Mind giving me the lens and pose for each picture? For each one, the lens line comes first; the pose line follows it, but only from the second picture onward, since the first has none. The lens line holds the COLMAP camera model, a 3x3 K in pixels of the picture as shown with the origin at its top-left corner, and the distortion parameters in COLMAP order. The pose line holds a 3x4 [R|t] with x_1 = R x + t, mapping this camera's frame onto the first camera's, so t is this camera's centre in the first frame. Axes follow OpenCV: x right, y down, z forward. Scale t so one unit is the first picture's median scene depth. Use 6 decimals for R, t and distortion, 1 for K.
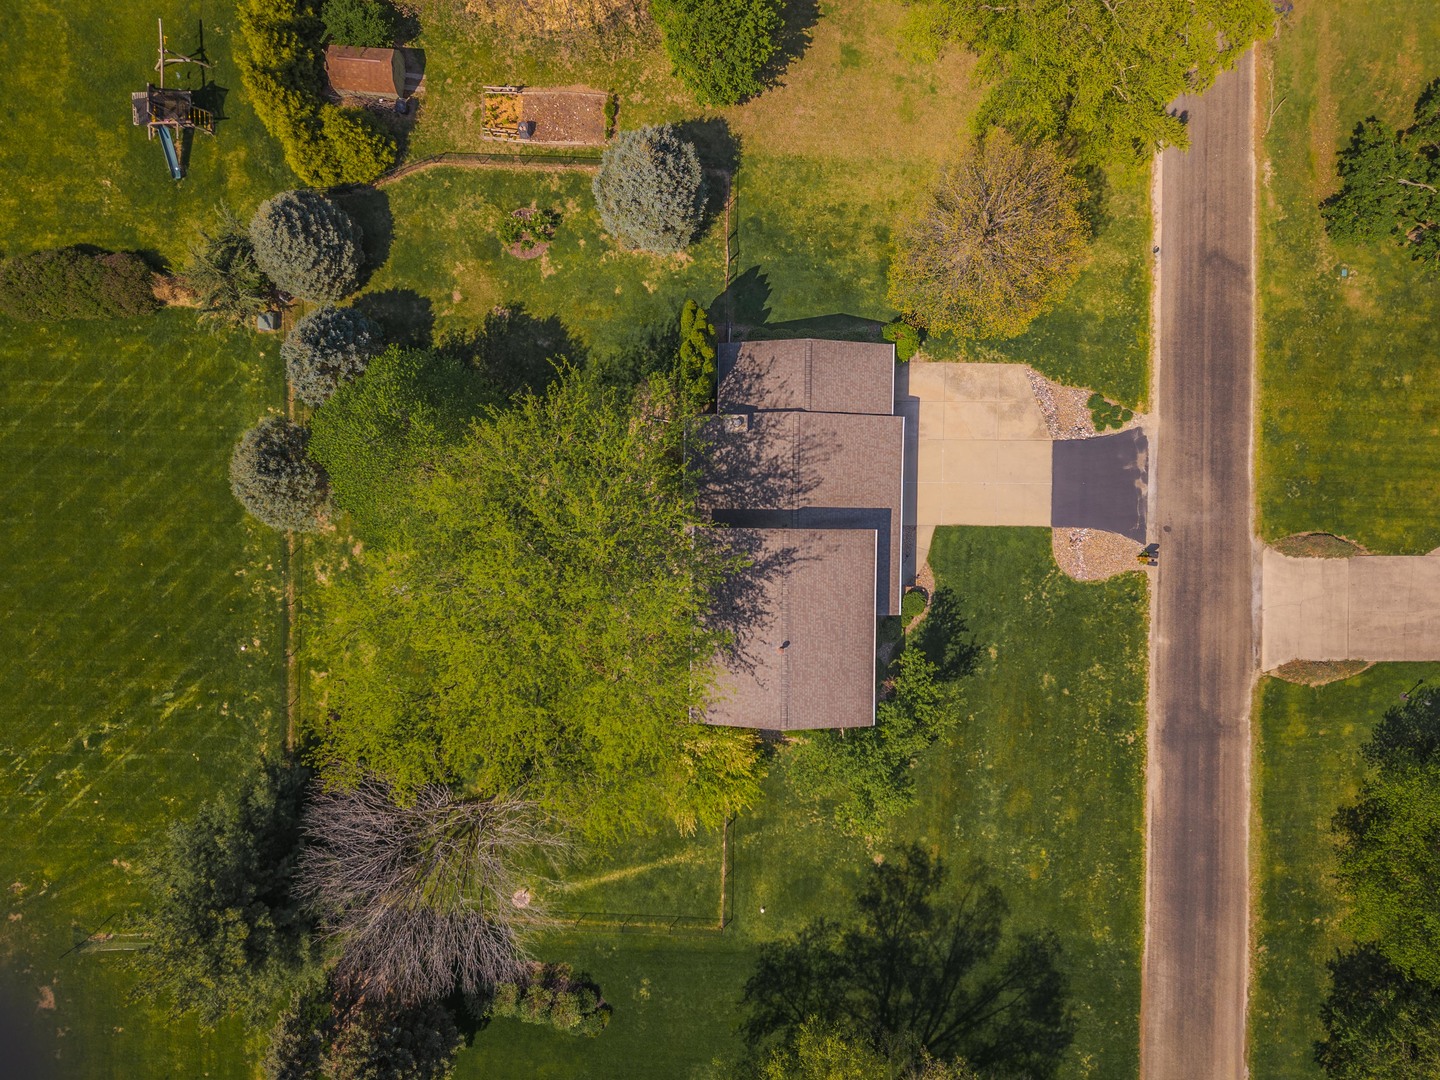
lens RADIAL K [[980.3, 0, 720.6], [0, 980.3, 546.3], [0, 0, 1]] dist [0.028969, -0.025673]
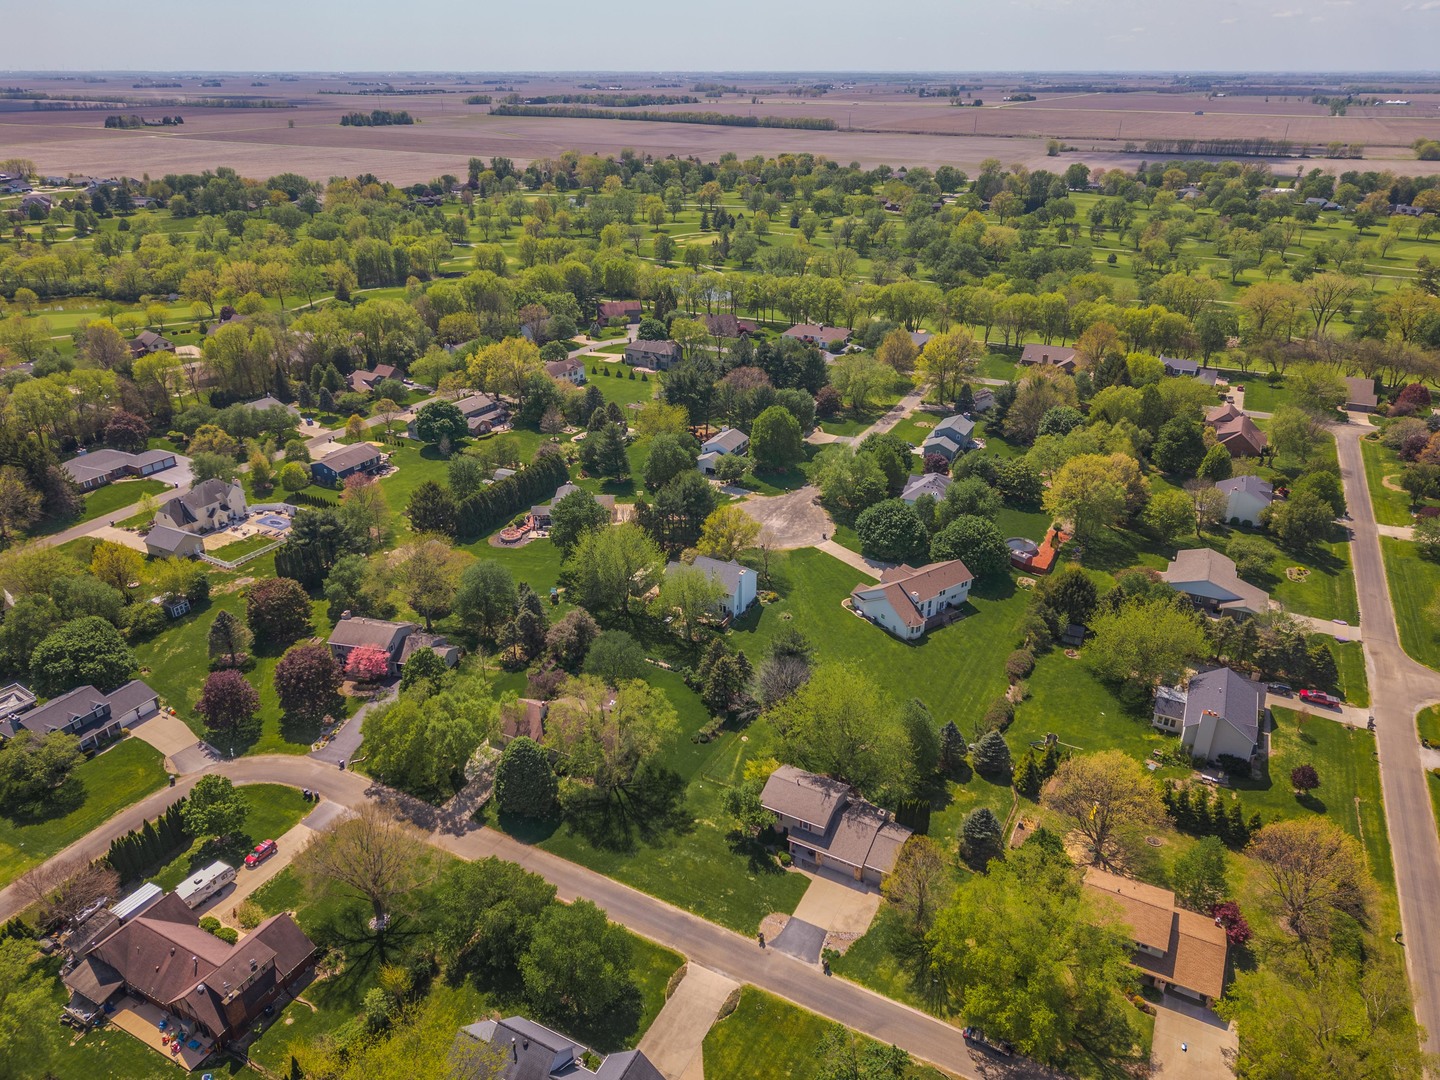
lens RADIAL K [[980.3, 0, 720.6], [0, 980.3, 546.3], [0, 0, 1]] dist [0.028969, -0.025673]
pose [[-0.459652, 0.395657, -0.795095, 1.854341], [-0.887995, -0.218472, 0.404641, -0.598060], [-0.013607, 0.892034, 0.451762, -0.757480]]
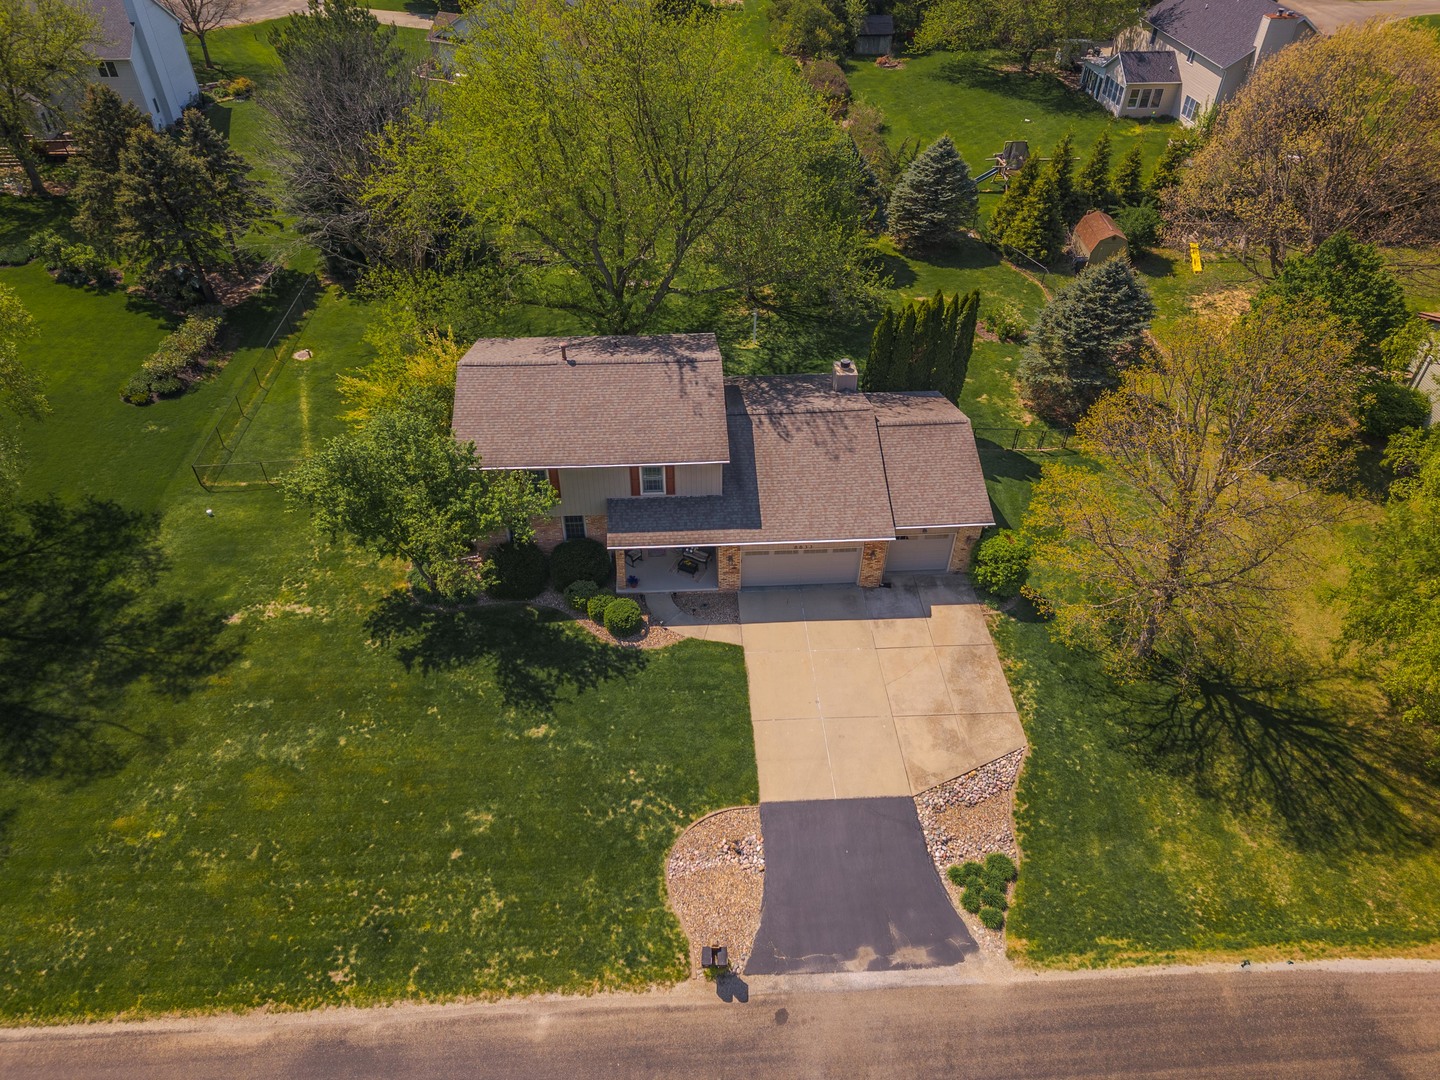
lens RADIAL K [[983.7, 0, 720.0], [0, 983.7, 540.0], [0, 0, 1]] dist [0.046295, -0.051209]
pose [[0.075274, 0.652777, -0.753801, 0.658924], [-0.996899, 0.031879, -0.071943, 0.038442], [-0.022932, 0.756879, 0.653153, 0.519470]]
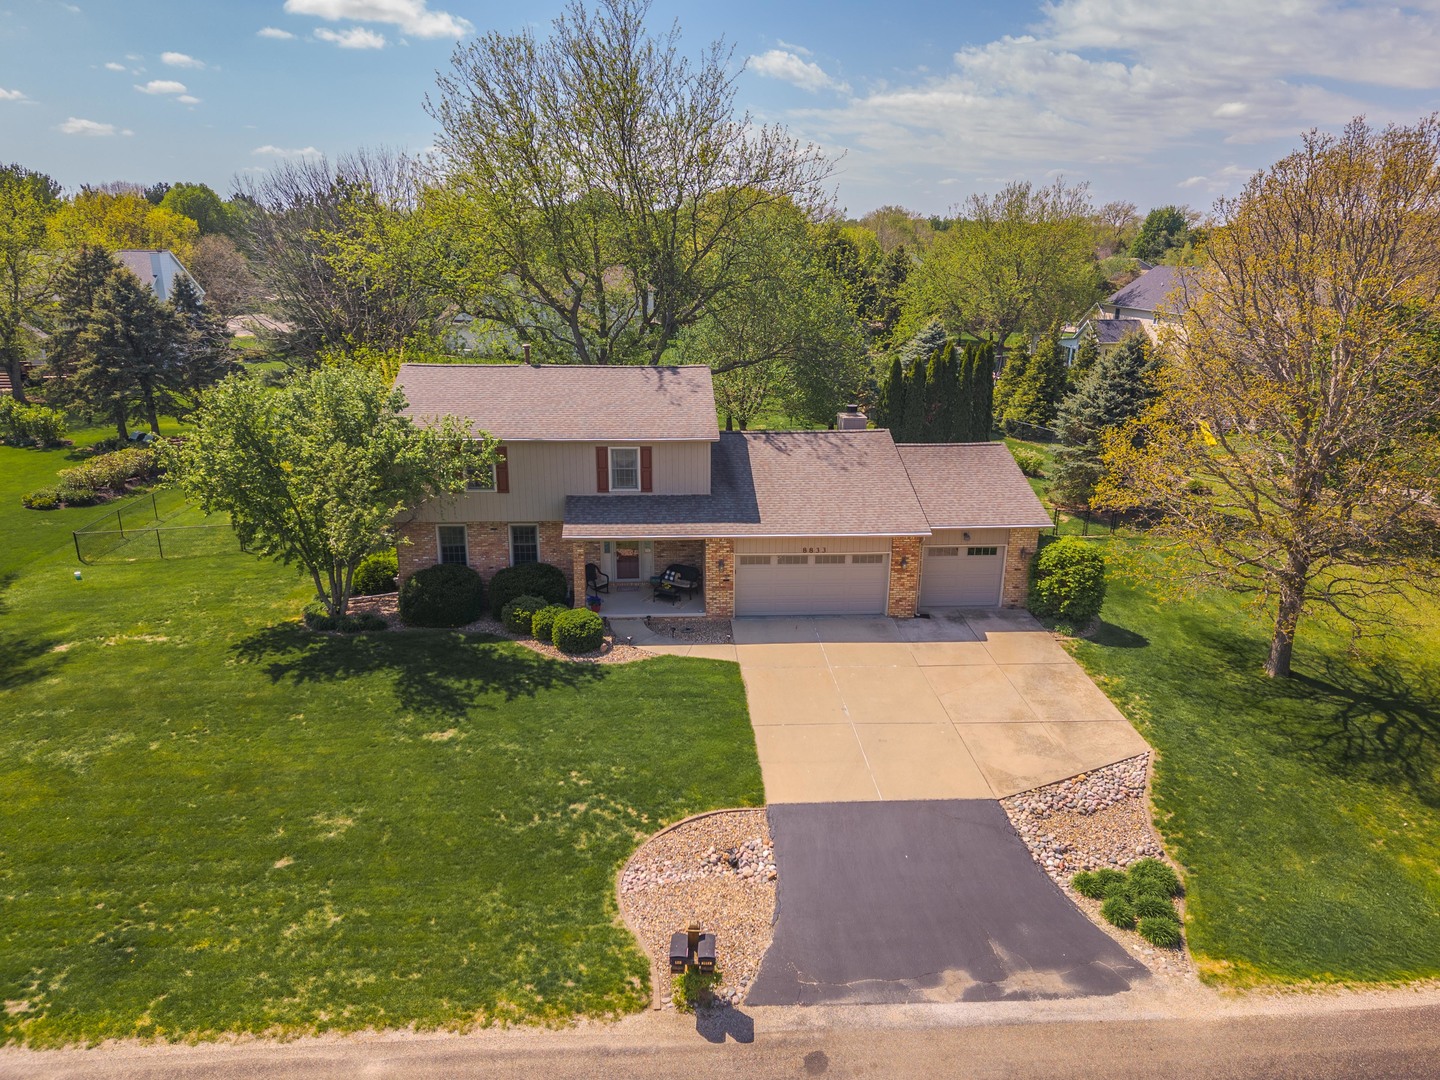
lens RADIAL K [[980.3, 0, 720.6], [0, 980.3, 546.3], [0, 0, 1]] dist [0.028969, -0.025673]
pose [[0.082366, 0.304313, -0.949004, 0.651625], [-0.996289, 0.001271, -0.086062, 0.028578], [-0.024984, 0.952571, 0.303289, 0.796392]]
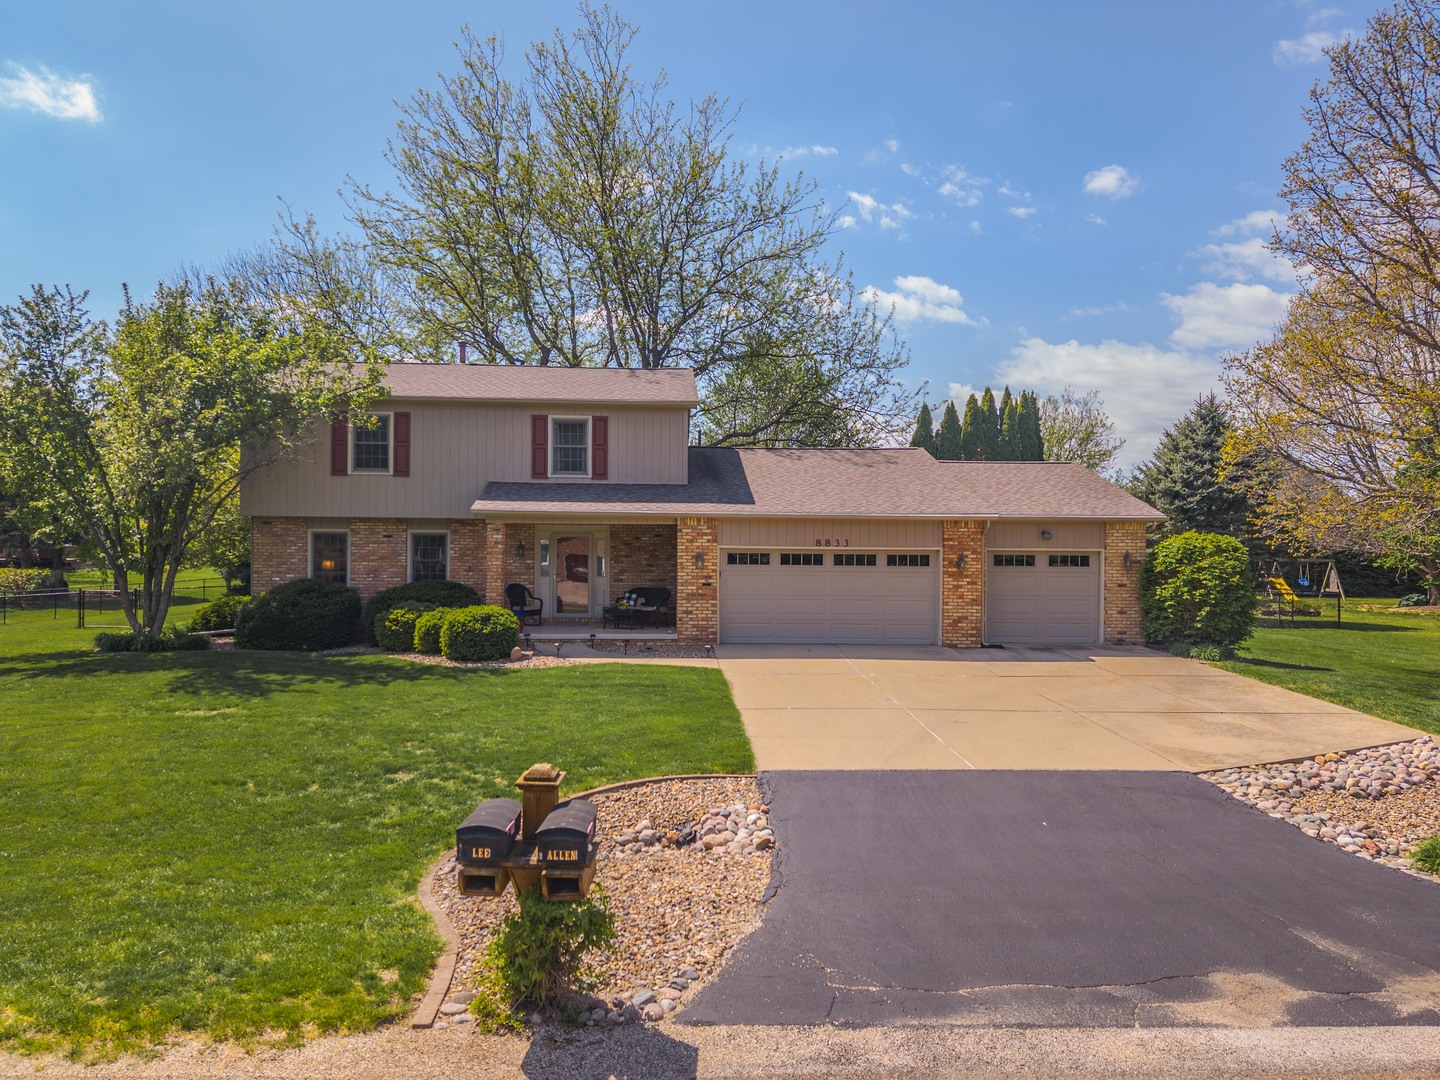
lens RADIAL K [[980.3, 0, 720.6], [0, 980.3, 546.3], [0, 0, 1]] dist [0.028969, -0.025673]
pose [[0.071546, 0.006723, -0.997415, 0.527002], [-0.997138, -0.024008, -0.071688, 0.002289], [-0.024428, 0.999689, 0.004986, 0.953485]]
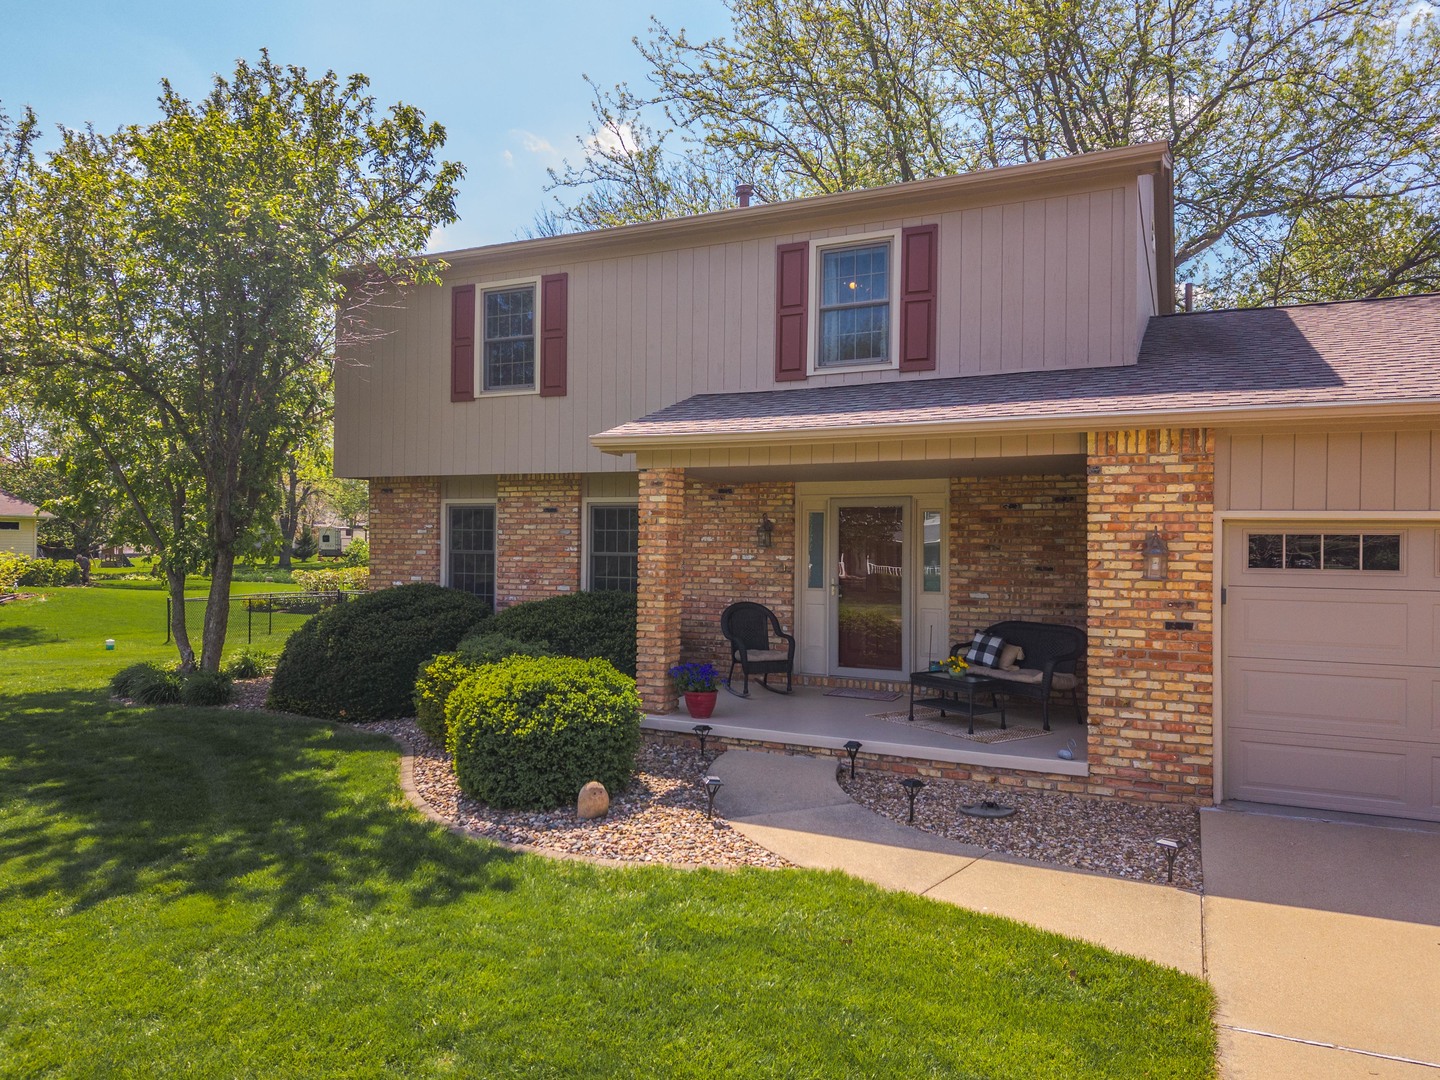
lens RADIAL K [[974.4, 0, 720.0], [0, 974.4, 540.0], [0, 0, 1]] dist [0.092925, -0.145381]
pose [[-0.417106, -0.006987, -0.908831, 0.305482], [-0.908525, -0.023851, 0.417149, -0.017719], [-0.024591, 0.999691, 0.003601, 0.959600]]
